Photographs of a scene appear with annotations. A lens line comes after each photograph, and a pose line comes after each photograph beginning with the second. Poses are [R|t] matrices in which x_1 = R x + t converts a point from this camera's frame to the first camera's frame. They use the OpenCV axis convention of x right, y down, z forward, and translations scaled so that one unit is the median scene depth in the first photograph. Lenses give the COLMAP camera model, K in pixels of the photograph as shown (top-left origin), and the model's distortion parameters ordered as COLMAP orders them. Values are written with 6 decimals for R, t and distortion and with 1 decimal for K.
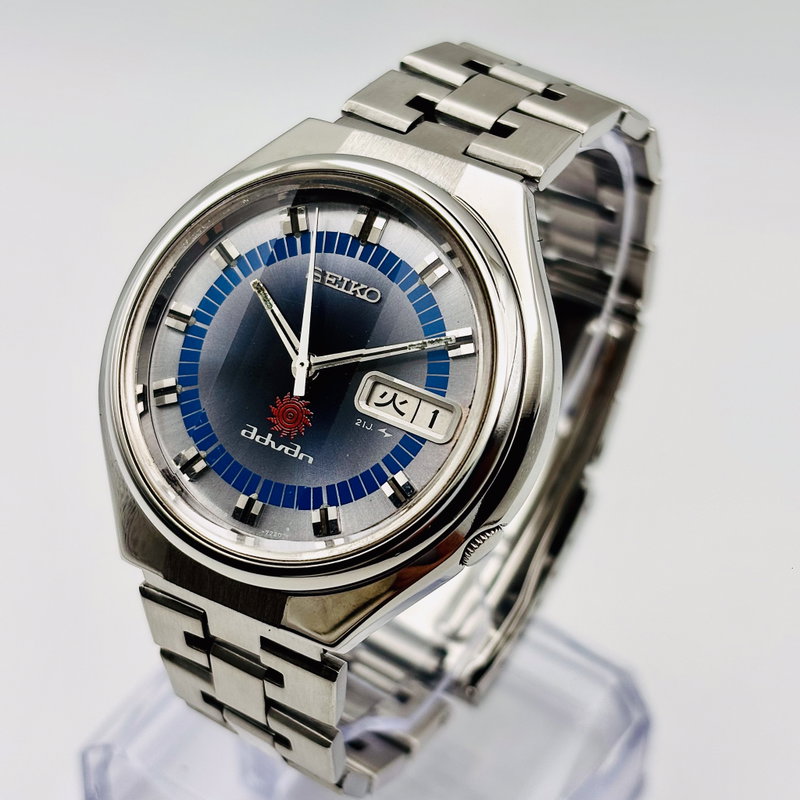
lens RADIAL K [[1678.3, 0, 390.0], [0, 1678.3, 395.2], [0, 0, 1]] dist [0.256256, 0.000000]
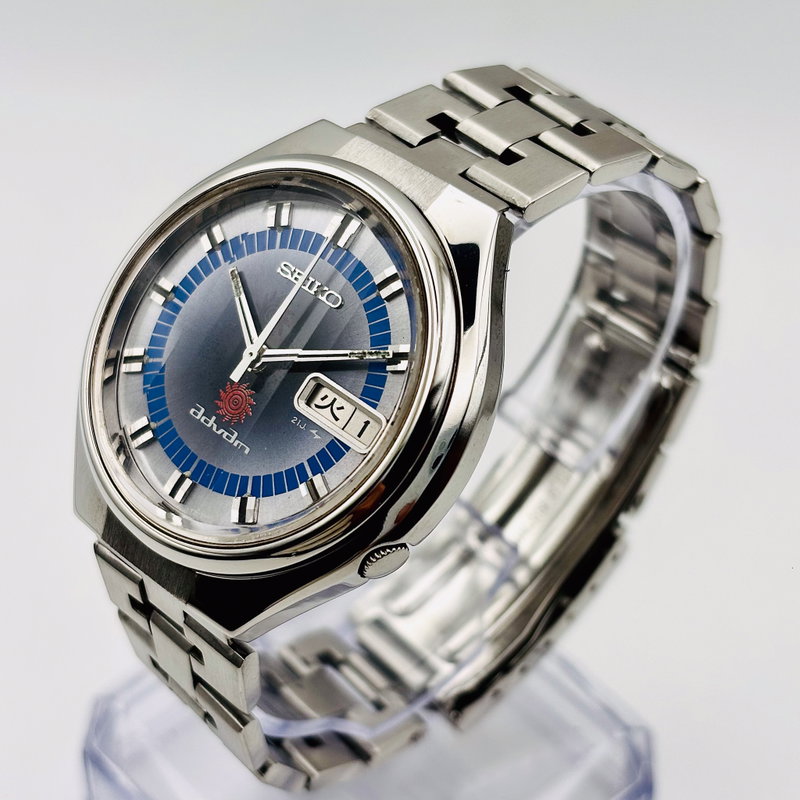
lens RADIAL K [[1678.3, 0, 379.6], [0, 1678.3, 395.3], [0, 0, 1]] dist [0.256256, 0.000000]
pose [[0.967096, 0.166303, -0.192535, 0.220094], [-0.167359, 0.985836, 0.010881, -0.017775], [0.191617, 0.021699, 0.981230, 0.014332]]
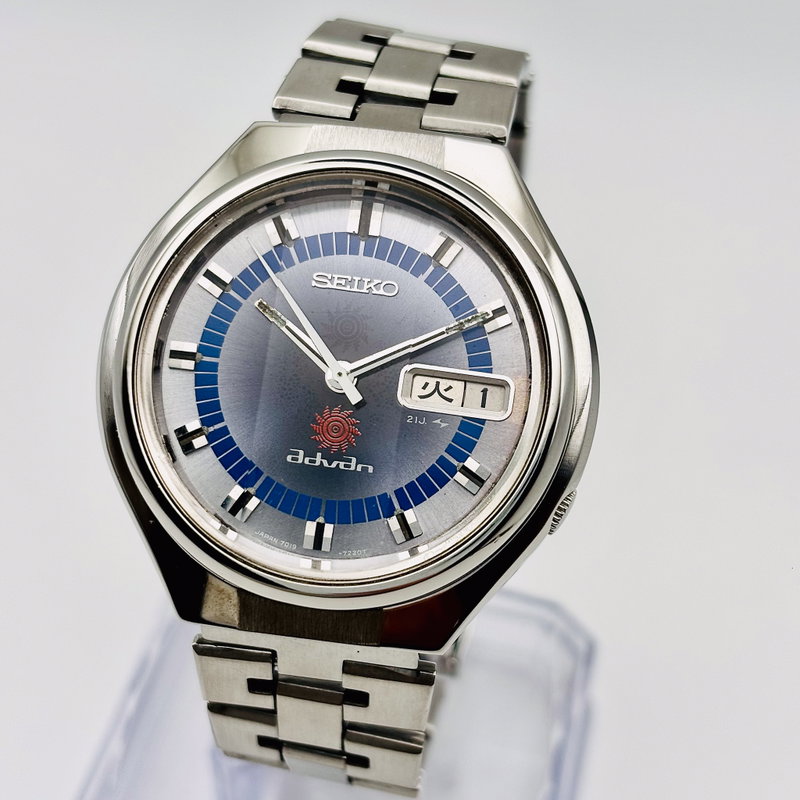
lens RADIAL K [[1678.3, 0, 382.6], [0, 1678.3, 398.7], [0, 0, 1]] dist [0.256256, 0.000000]
pose [[0.940837, -0.230099, 0.248758, -0.267264], [0.224995, 0.973119, 0.049165, -0.045748], [-0.253384, 0.009713, 0.967317, 0.065353]]
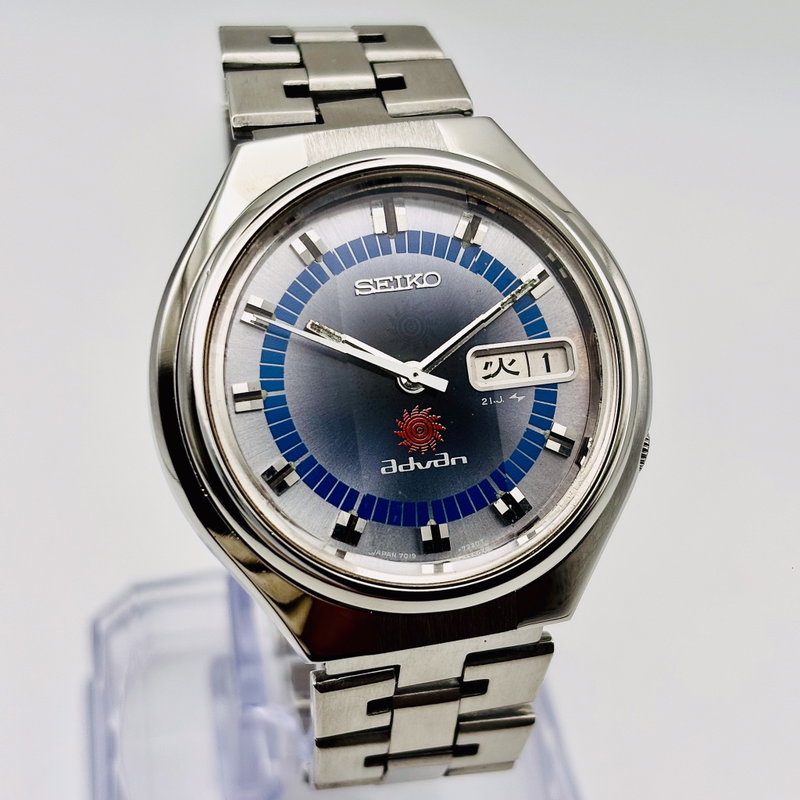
lens RADIAL K [[1678.3, 0, 390.3], [0, 1678.3, 396.8], [0, 0, 1]] dist [0.256256, 0.000000]
pose [[0.745823, -0.450709, 0.490520, -0.525224], [0.431536, 0.887855, 0.159657, -0.162155], [-0.507469, 0.092602, 0.856680, 0.194772]]
